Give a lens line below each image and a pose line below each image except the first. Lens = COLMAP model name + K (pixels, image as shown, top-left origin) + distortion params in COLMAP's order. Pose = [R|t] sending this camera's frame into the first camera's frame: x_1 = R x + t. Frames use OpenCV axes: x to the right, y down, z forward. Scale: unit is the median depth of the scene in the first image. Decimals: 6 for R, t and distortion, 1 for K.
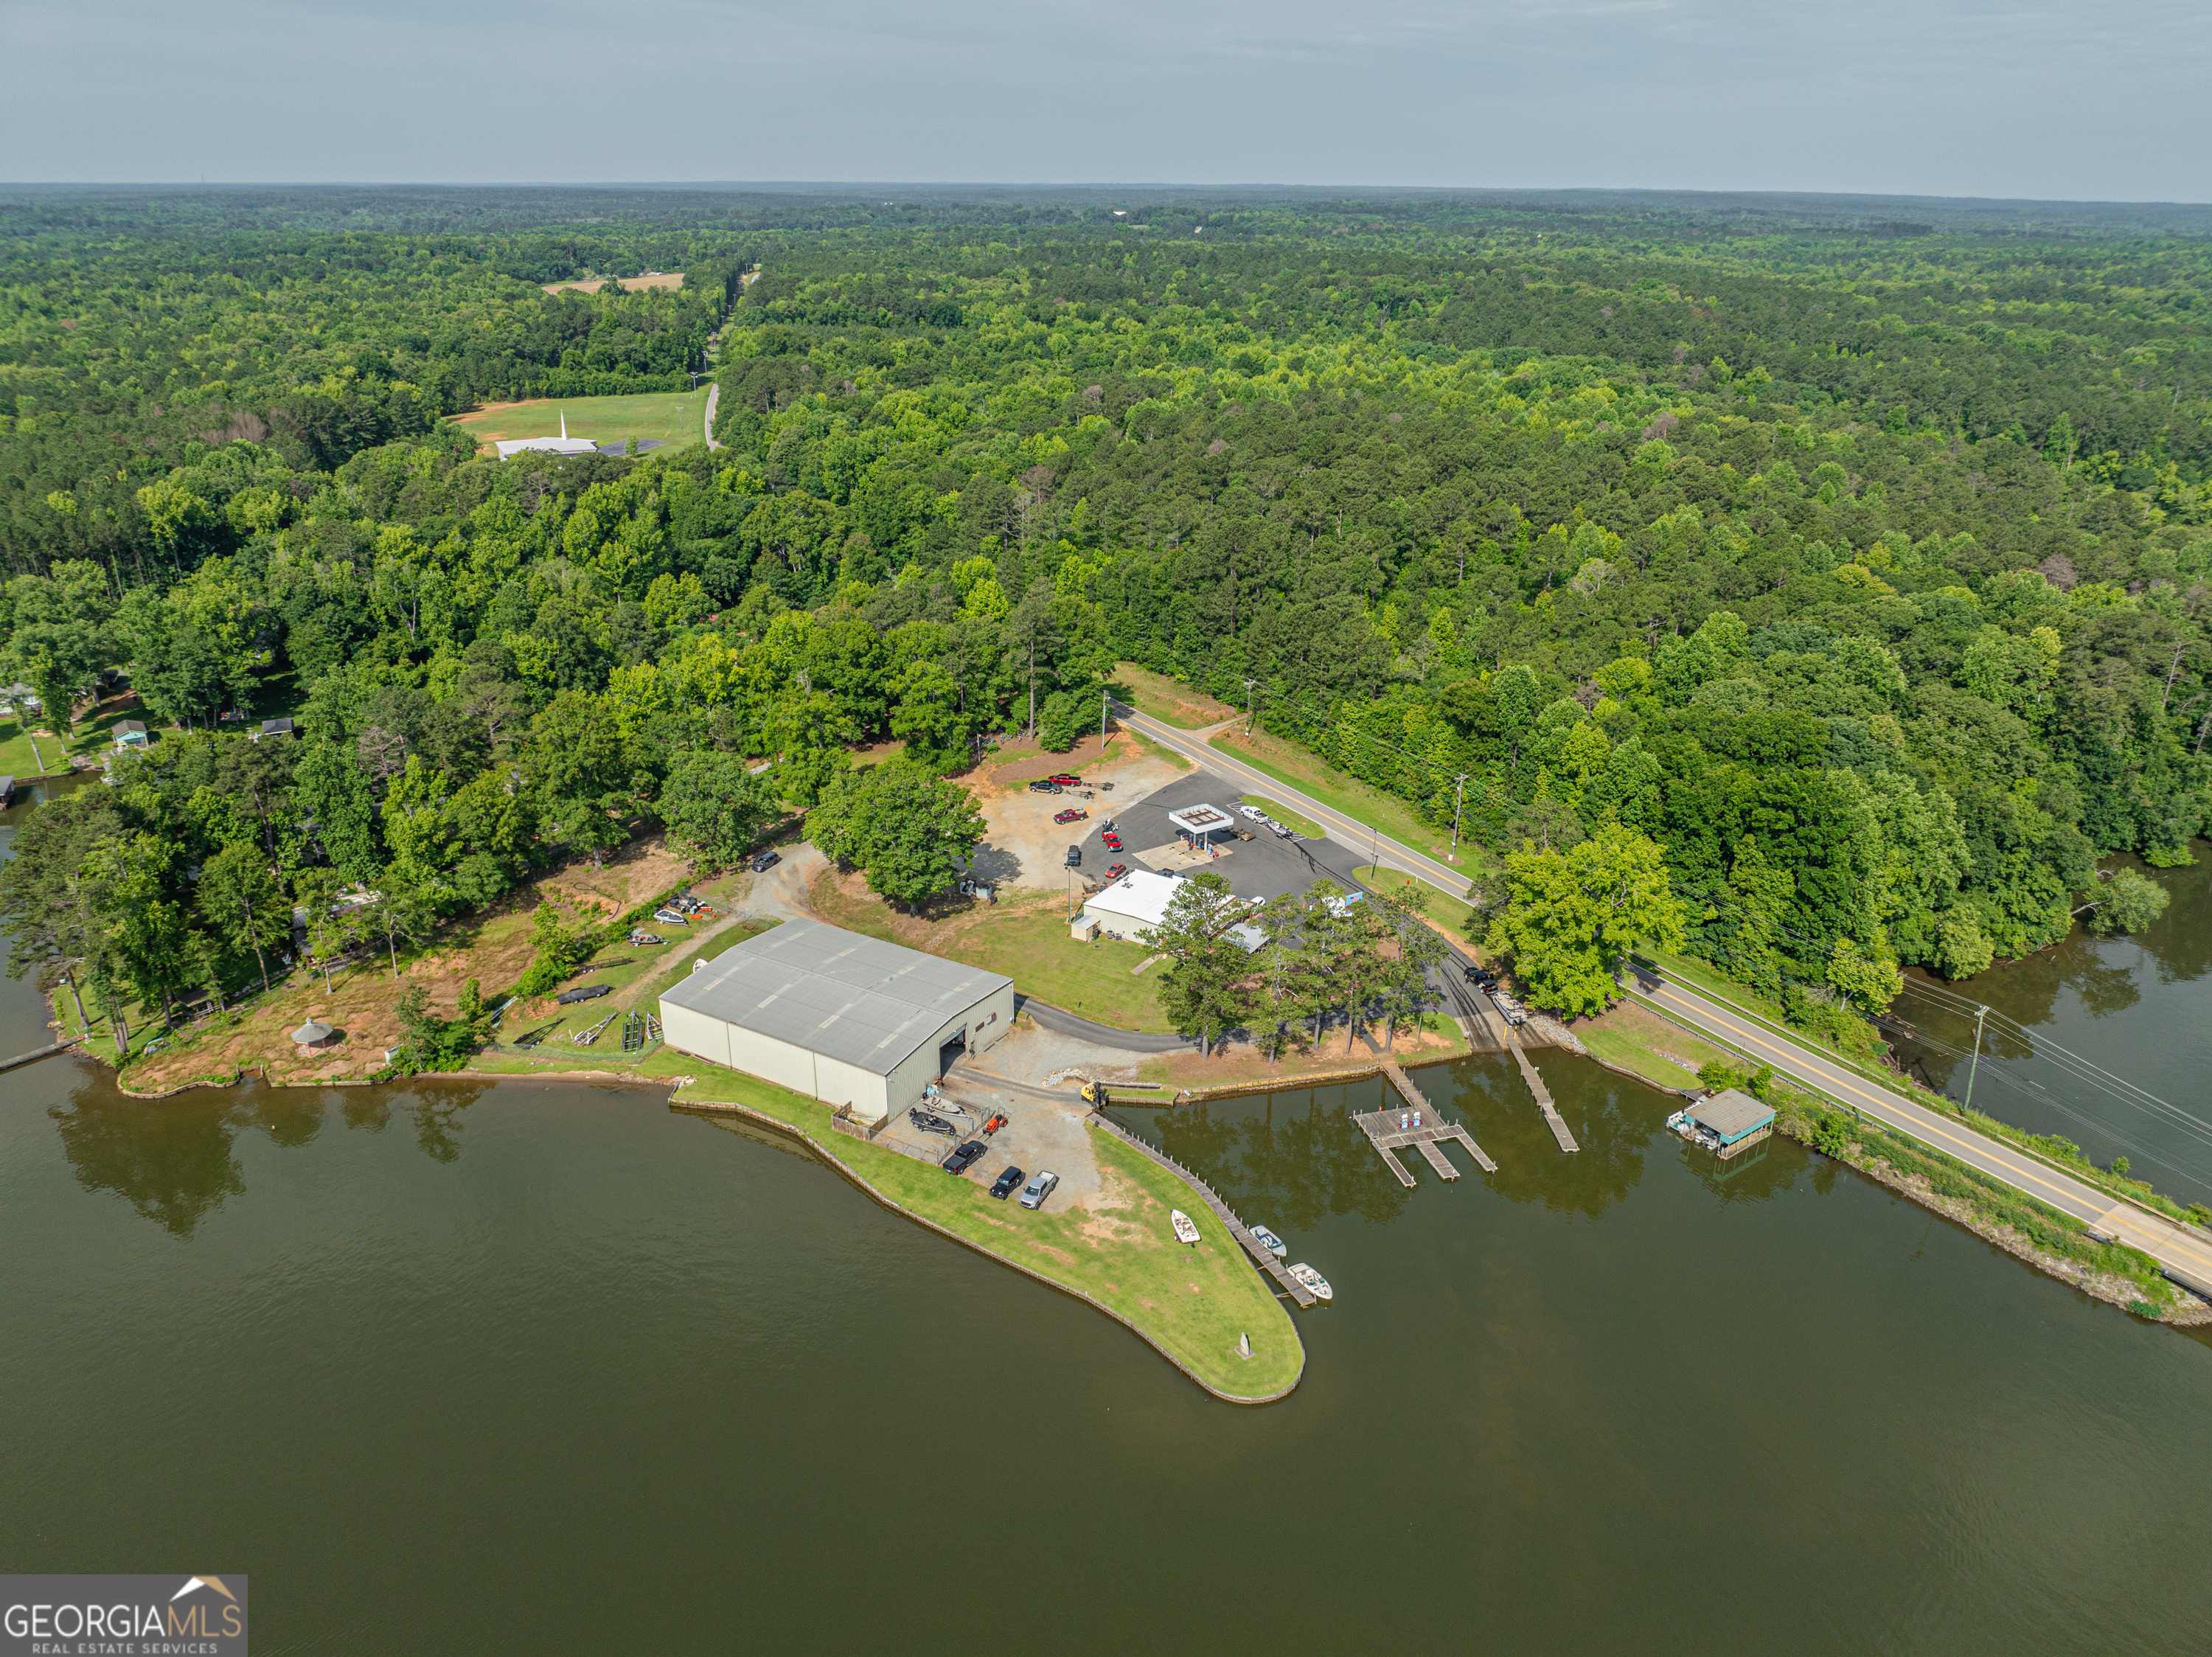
lens RADIAL K [[1559.7, 0, 1110.7], [0, 1559.7, 829.3], [0, 0, 1]] dist [-0.053675, 0.023624]
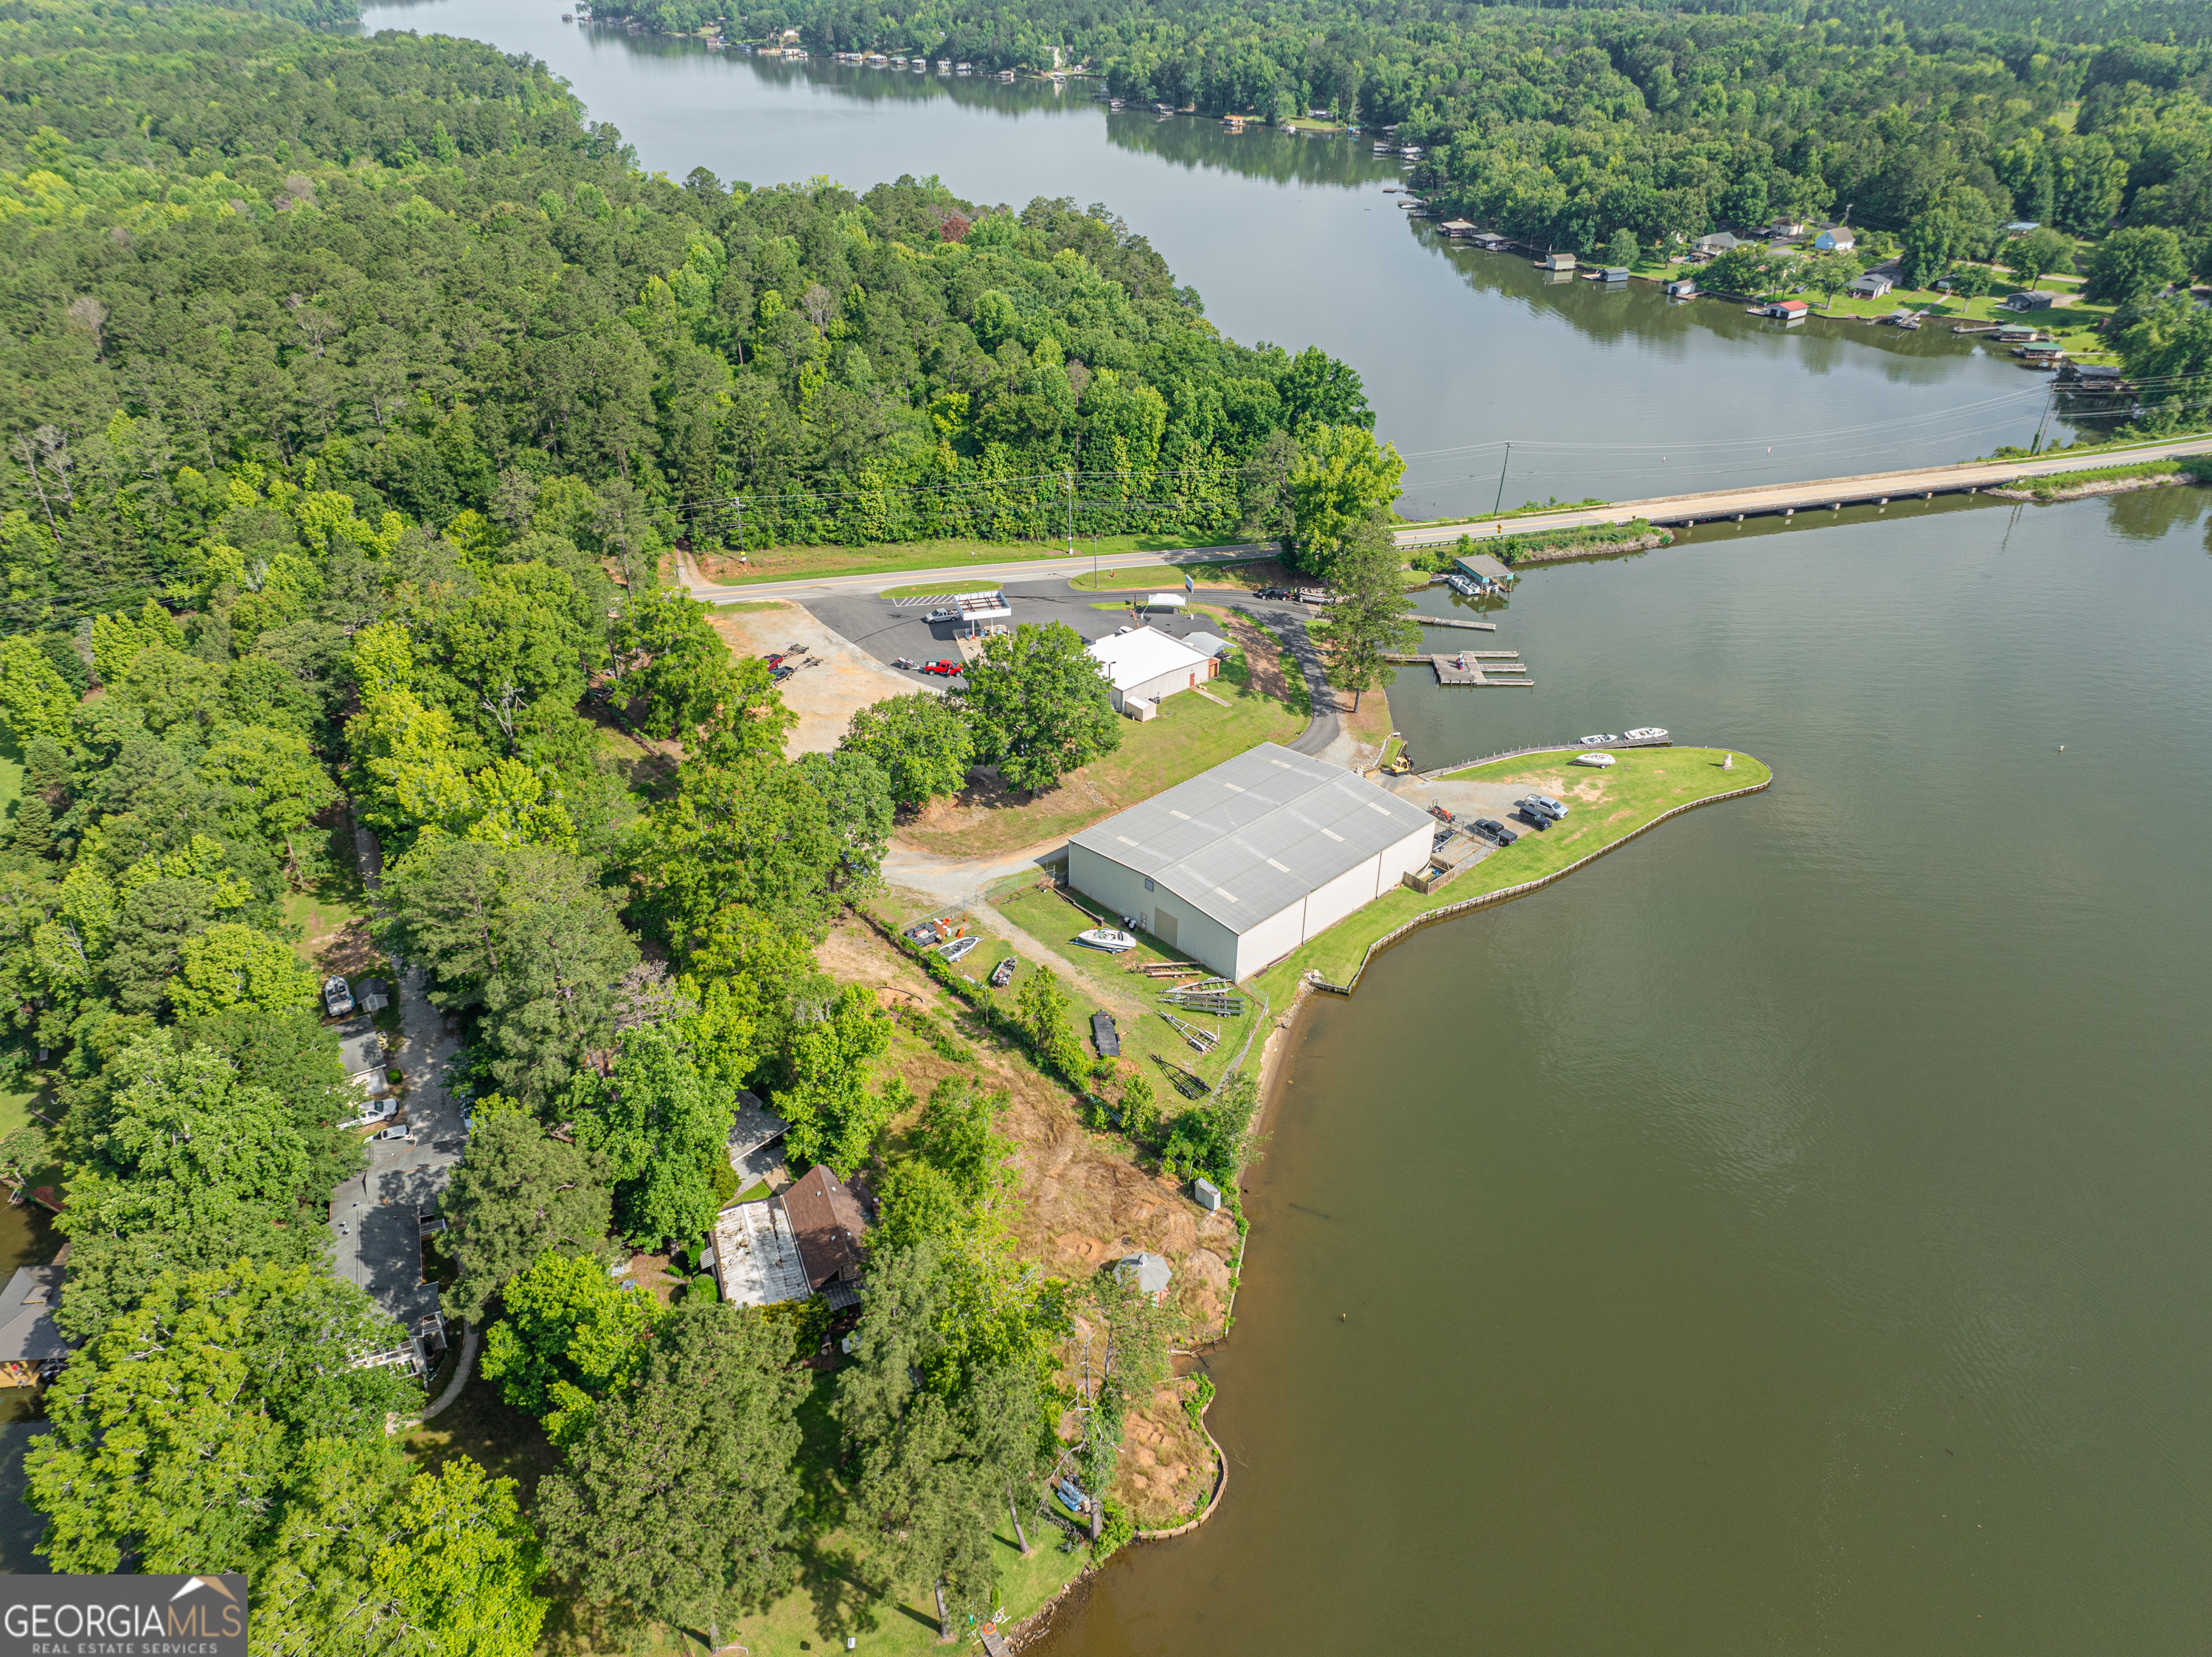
lens RADIAL K [[1559.7, 0, 1106.0], [0, 1559.7, 834.8], [0, 0, 1]] dist [-0.053675, 0.023624]
pose [[0.274555, -0.503801, 0.819026, -0.826364], [0.365916, 0.842416, 0.395526, -0.253858], [-0.889227, 0.191102, 0.415638, 0.589208]]
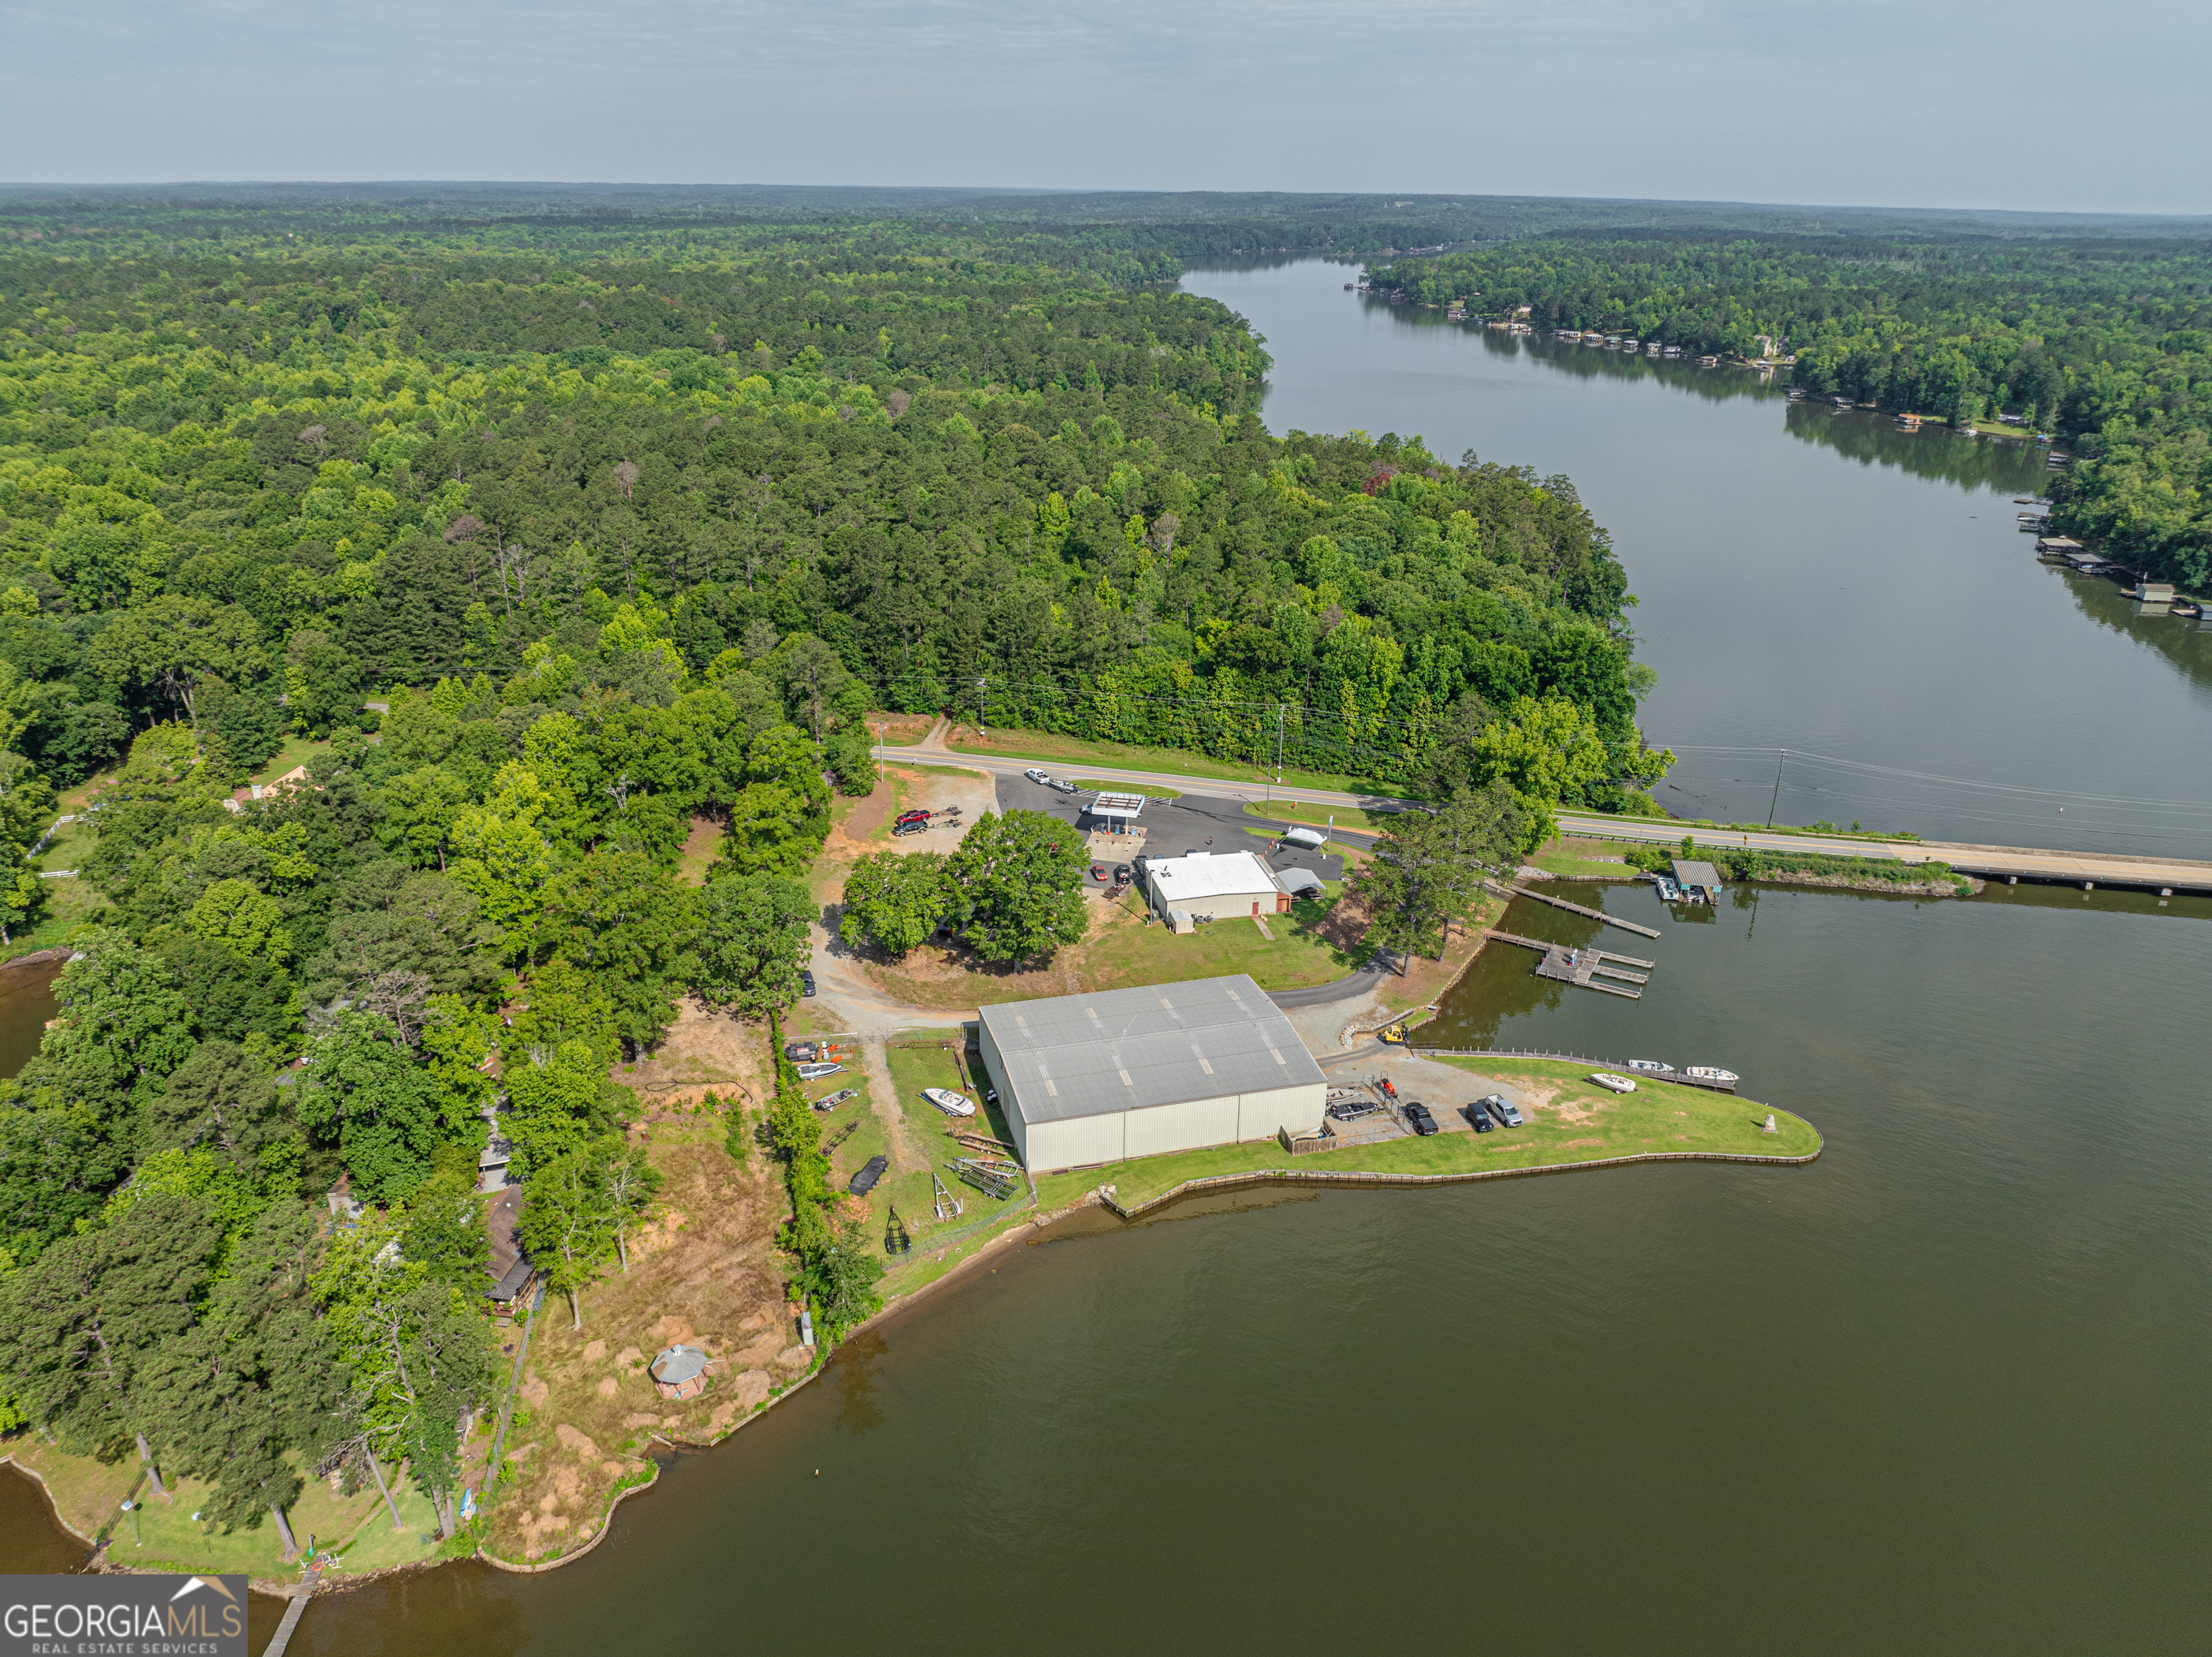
lens RADIAL K [[1559.7, 0, 1105.5], [0, 1559.7, 829.0], [0, 0, 1]] dist [-0.053675, 0.023624]
pose [[0.700587, -0.273596, 0.659032, -0.665740], [0.269600, 0.956607, 0.110535, -0.113563], [-0.660676, 0.100236, 0.743949, 0.255371]]
